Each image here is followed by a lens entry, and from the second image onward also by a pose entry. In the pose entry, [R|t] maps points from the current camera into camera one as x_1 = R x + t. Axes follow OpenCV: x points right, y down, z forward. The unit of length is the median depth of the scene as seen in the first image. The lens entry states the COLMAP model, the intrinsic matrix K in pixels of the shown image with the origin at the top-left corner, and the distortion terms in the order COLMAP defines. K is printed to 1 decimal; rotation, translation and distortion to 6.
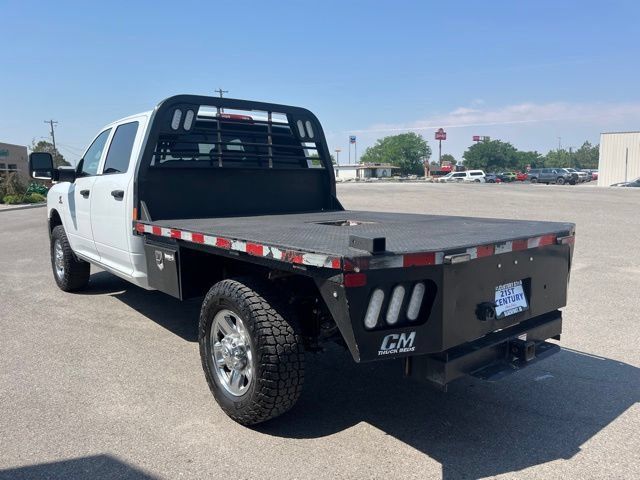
lens RADIAL K [[484.5, 0, 316.1], [0, 484.5, 237.5], [0, 0, 1]] dist [0.075722, -0.101362]
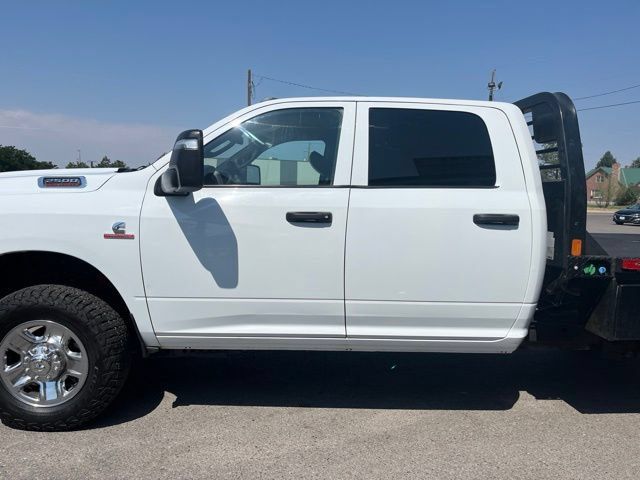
lens RADIAL K [[484.5, 0, 316.1], [0, 484.5, 237.5], [0, 0, 1]] dist [0.075722, -0.101362]
pose [[0.599438, -0.046025, 0.799096, -1.620485], [0.066060, 0.997784, 0.007914, -0.128385], [-0.797690, 0.048044, 0.601151, 1.186393]]
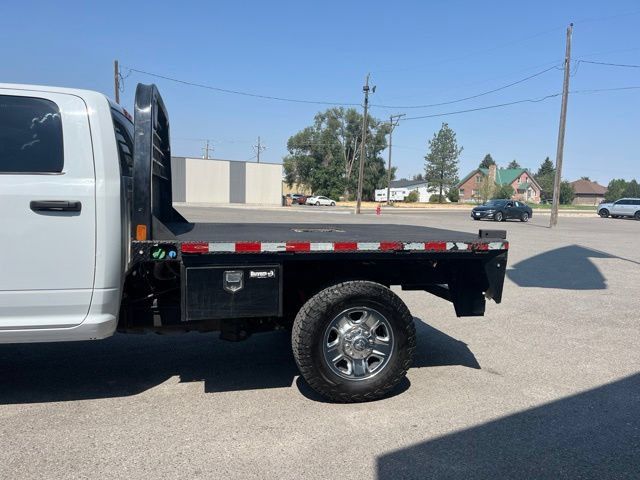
lens RADIAL K [[484.5, 0, 316.1], [0, 484.5, 237.5], [0, 0, 1]] dist [0.075722, -0.101362]
pose [[0.442682, -0.056376, 0.894905, -1.265747], [0.080091, 0.996518, 0.023159, -0.049982], [-0.893095, 0.061422, 0.445656, 0.579995]]
